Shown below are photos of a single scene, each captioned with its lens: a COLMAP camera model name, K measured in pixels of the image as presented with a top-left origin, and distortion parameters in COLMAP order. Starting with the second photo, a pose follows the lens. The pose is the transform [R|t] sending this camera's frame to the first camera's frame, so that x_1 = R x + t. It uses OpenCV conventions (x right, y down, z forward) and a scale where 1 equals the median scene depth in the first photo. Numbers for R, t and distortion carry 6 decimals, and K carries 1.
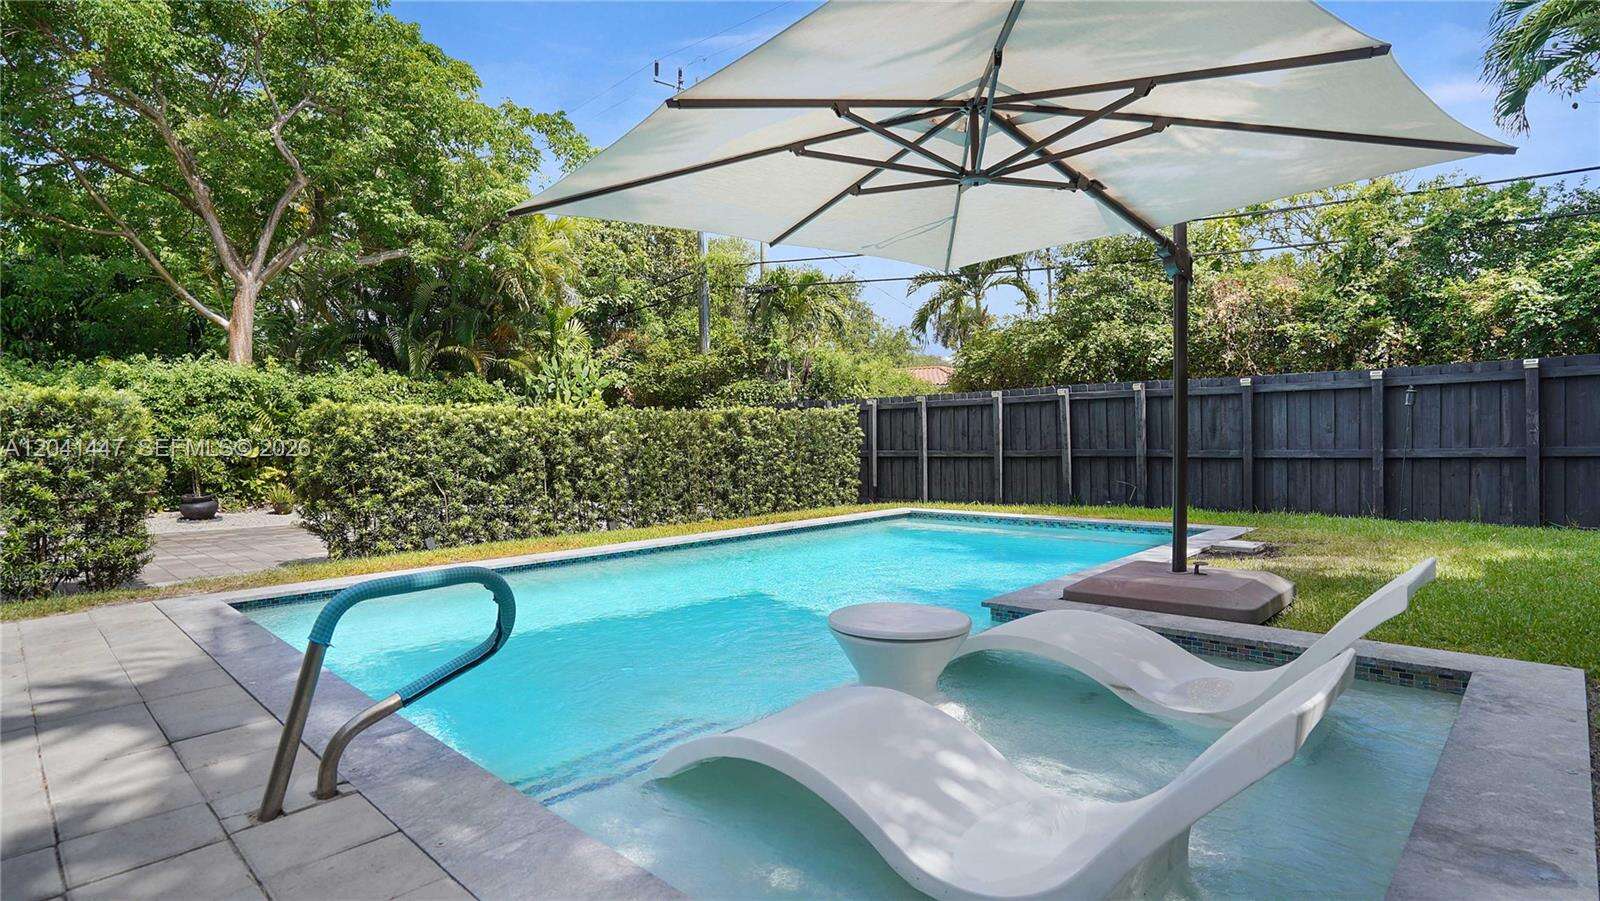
lens RADIAL K [[833.9, 0, 801.1], [0, 833.9, 455.4], [0, 0, 1]] dist [0.006507, 0.000823]
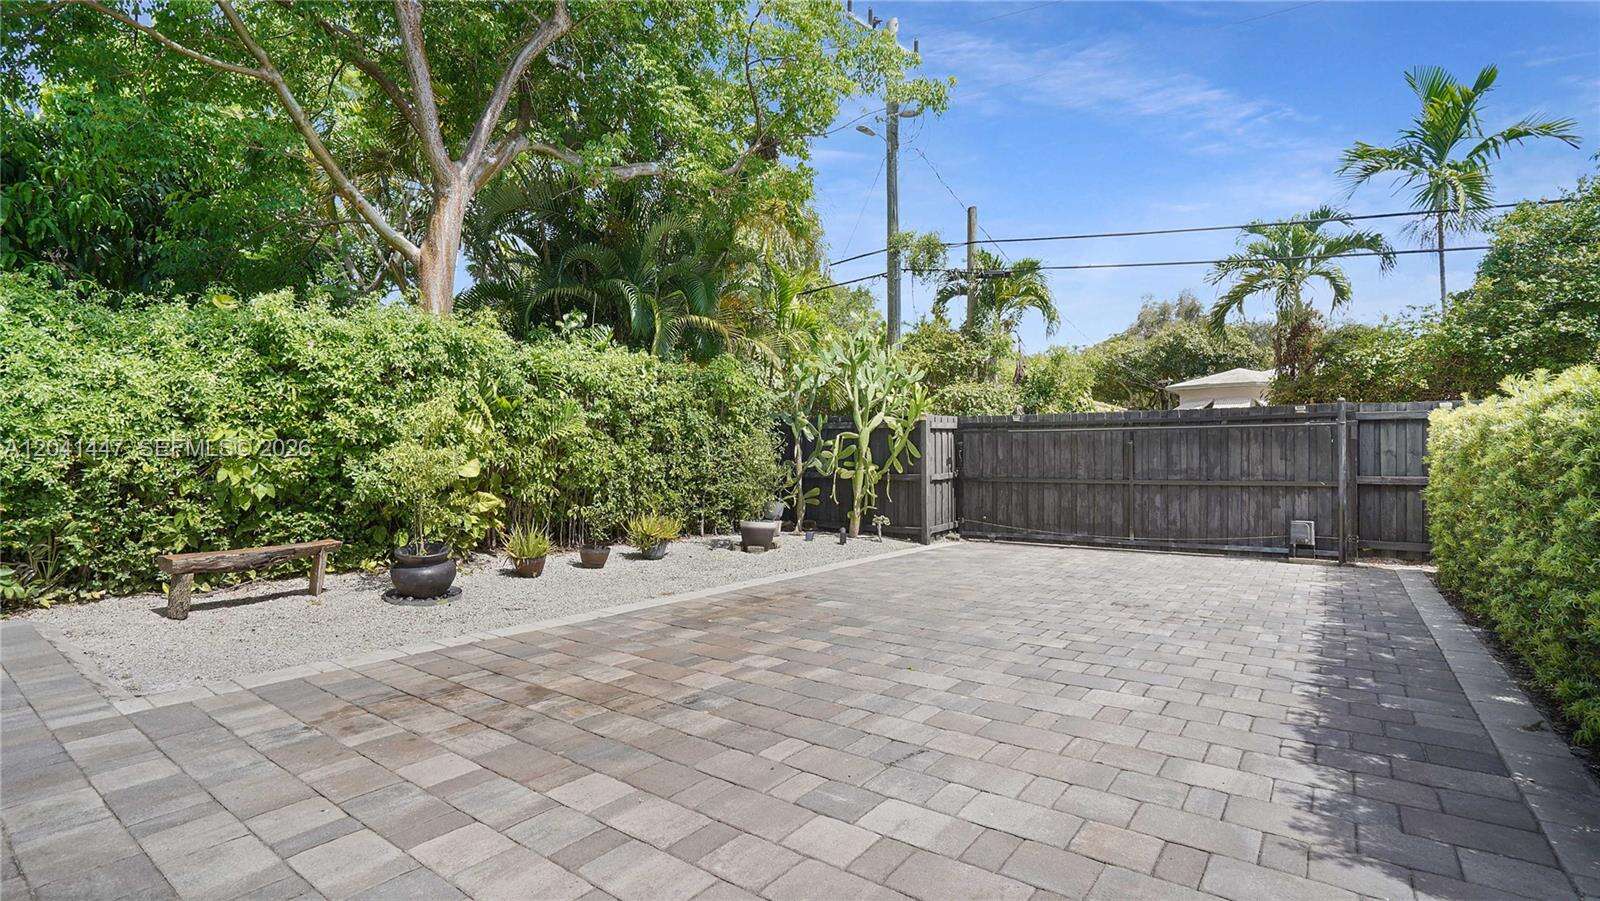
lens RADIAL K [[743.1, 0, 790.8], [0, 743.1, 448.3], [0, 0, 1]] dist [-0.020906, 0.001038]
pose [[0.990206, 0.014856, 0.138823, -0.583227], [-0.011458, 0.999616, -0.025242, -0.008124], [-0.139145, 0.023404, 0.989995, 0.528649]]
